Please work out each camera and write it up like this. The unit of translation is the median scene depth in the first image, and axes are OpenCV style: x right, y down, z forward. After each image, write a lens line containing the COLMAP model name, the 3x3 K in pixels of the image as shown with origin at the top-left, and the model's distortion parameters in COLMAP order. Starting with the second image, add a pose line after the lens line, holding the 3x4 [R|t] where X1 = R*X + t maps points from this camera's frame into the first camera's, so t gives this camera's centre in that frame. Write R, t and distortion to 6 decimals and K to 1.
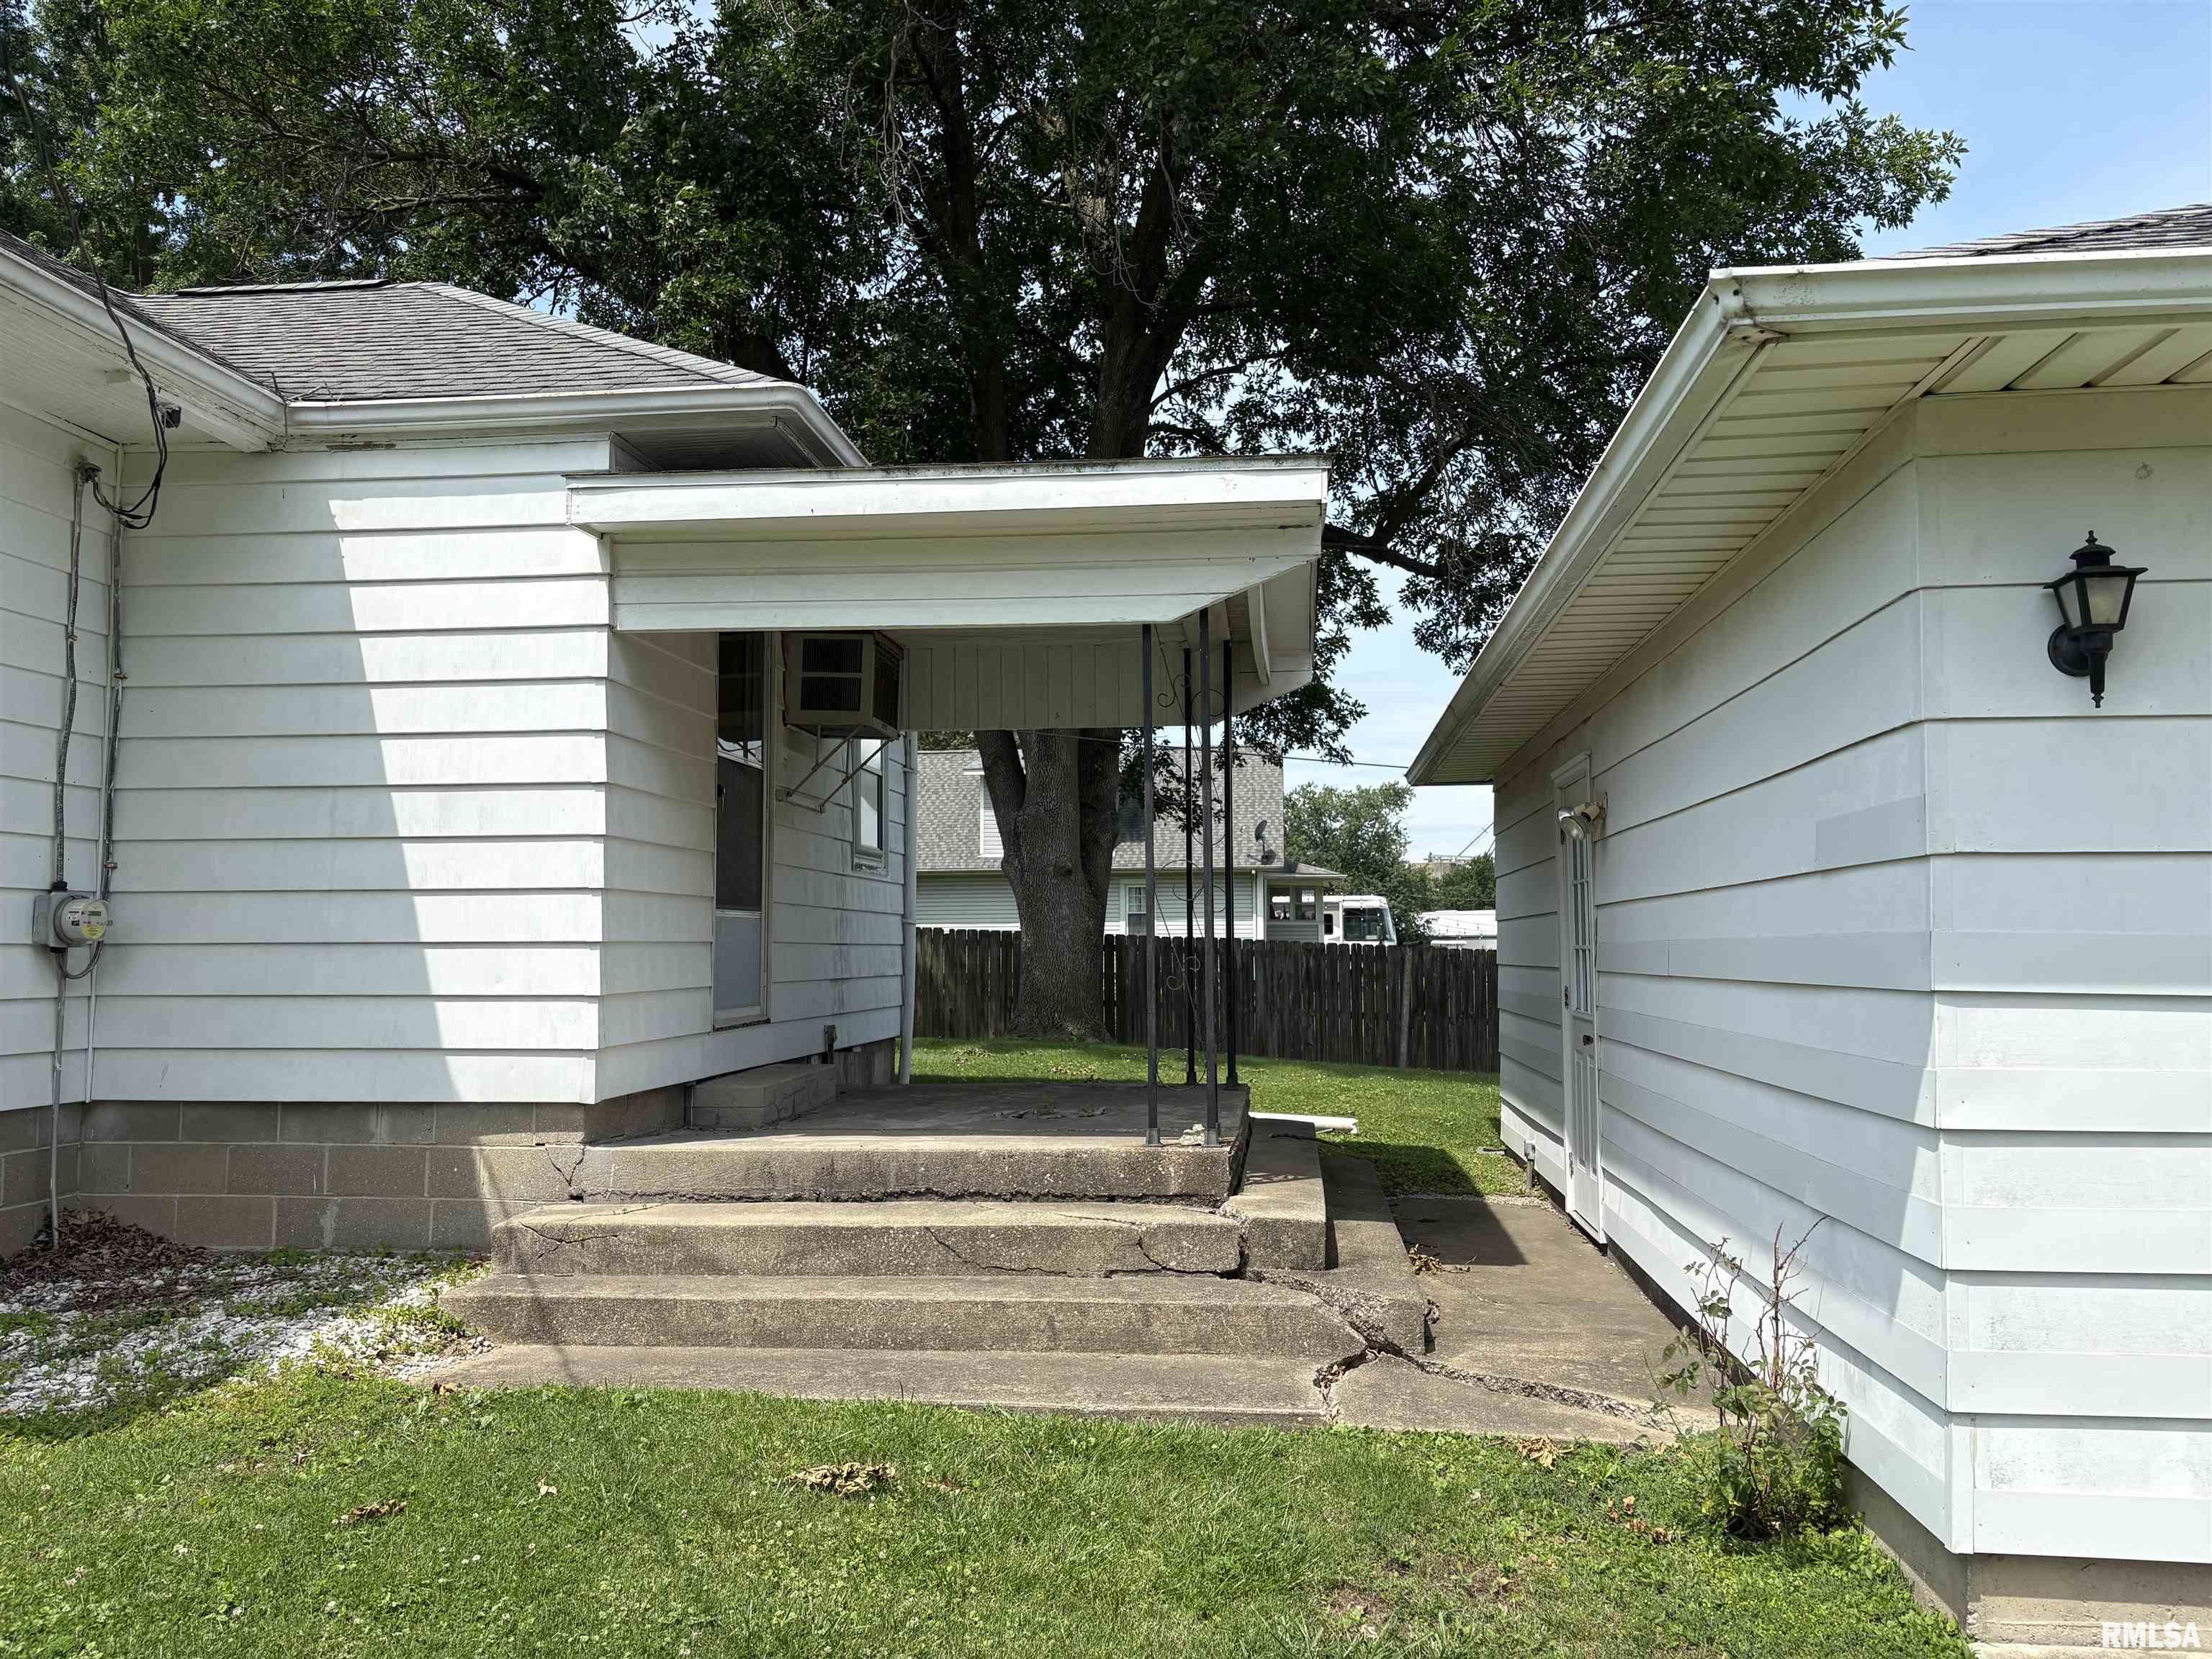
lens RADIAL K [[1660.4, 0, 1101.3], [0, 1660.4, 834.5], [0, 0, 1]] dist [0.008261, -0.006099]
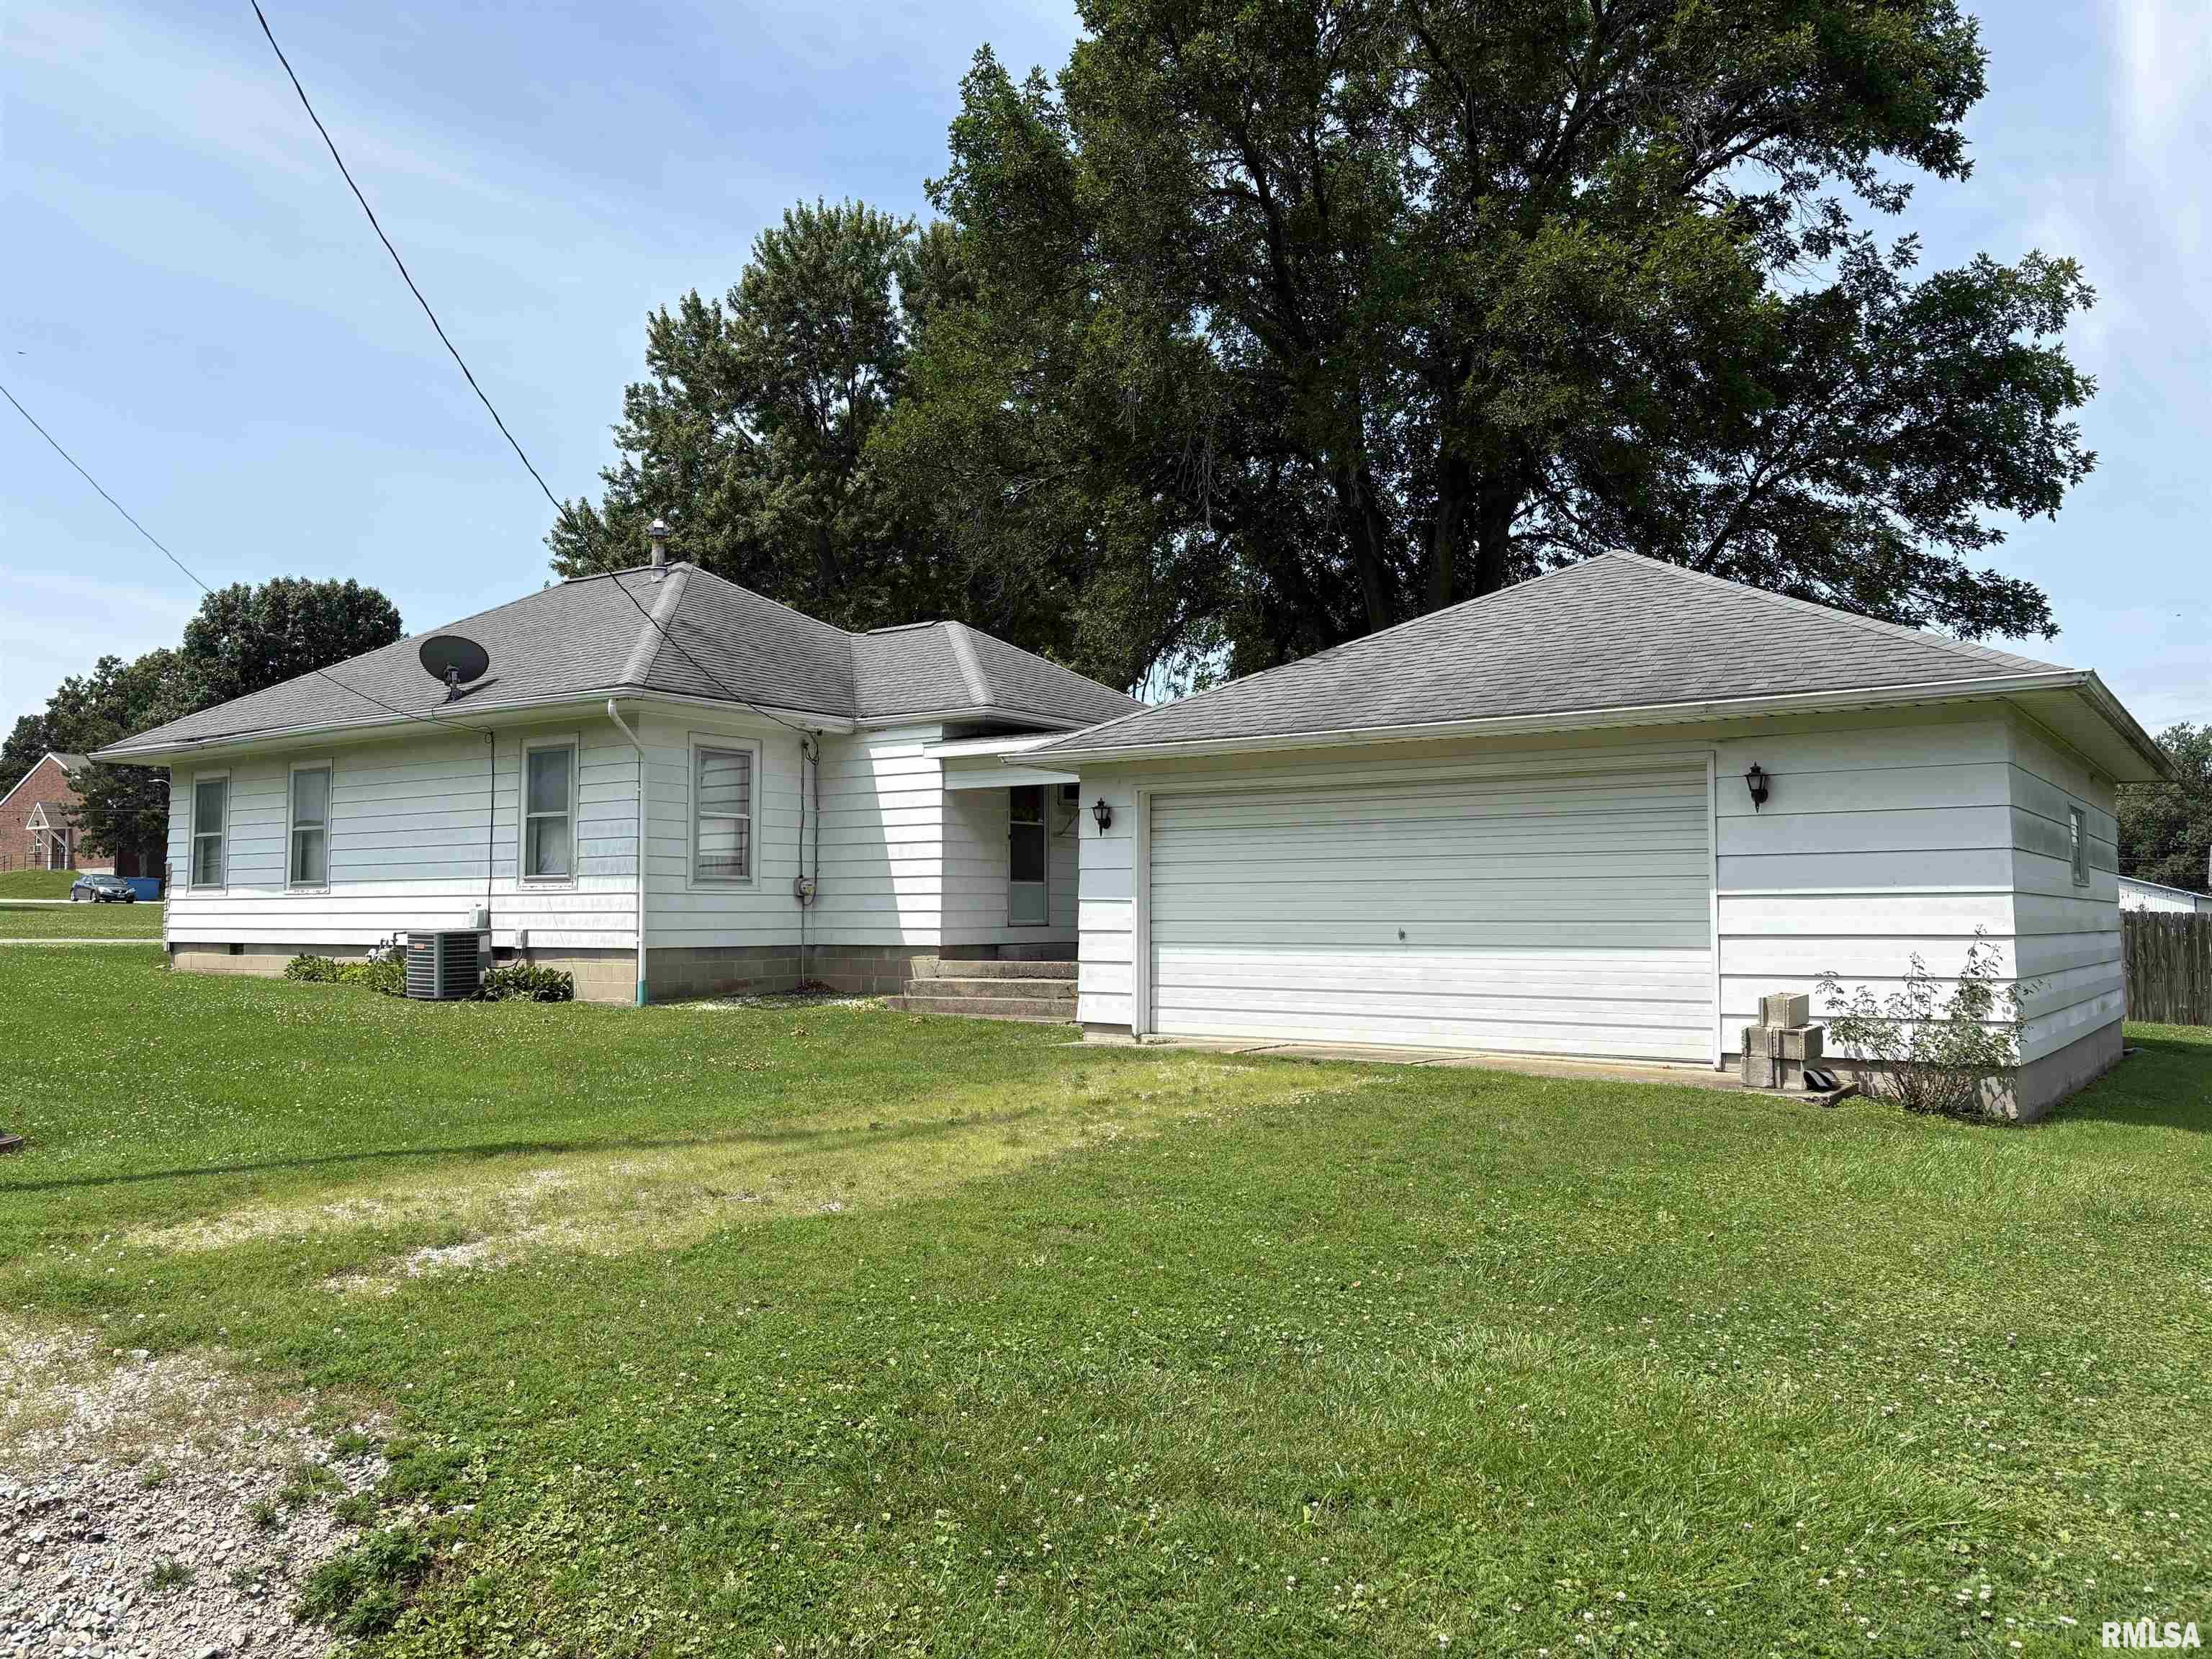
lens RADIAL K [[1660.4, 0, 1108.9], [0, 1660.4, 827.7], [0, 0, 1]] dist [0.008261, -0.006099]
pose [[0.876520, -0.025969, -0.480665, 1.407083], [0.034906, 0.999344, 0.009662, -0.072181], [0.480098, -0.025247, 0.876851, -1.490344]]
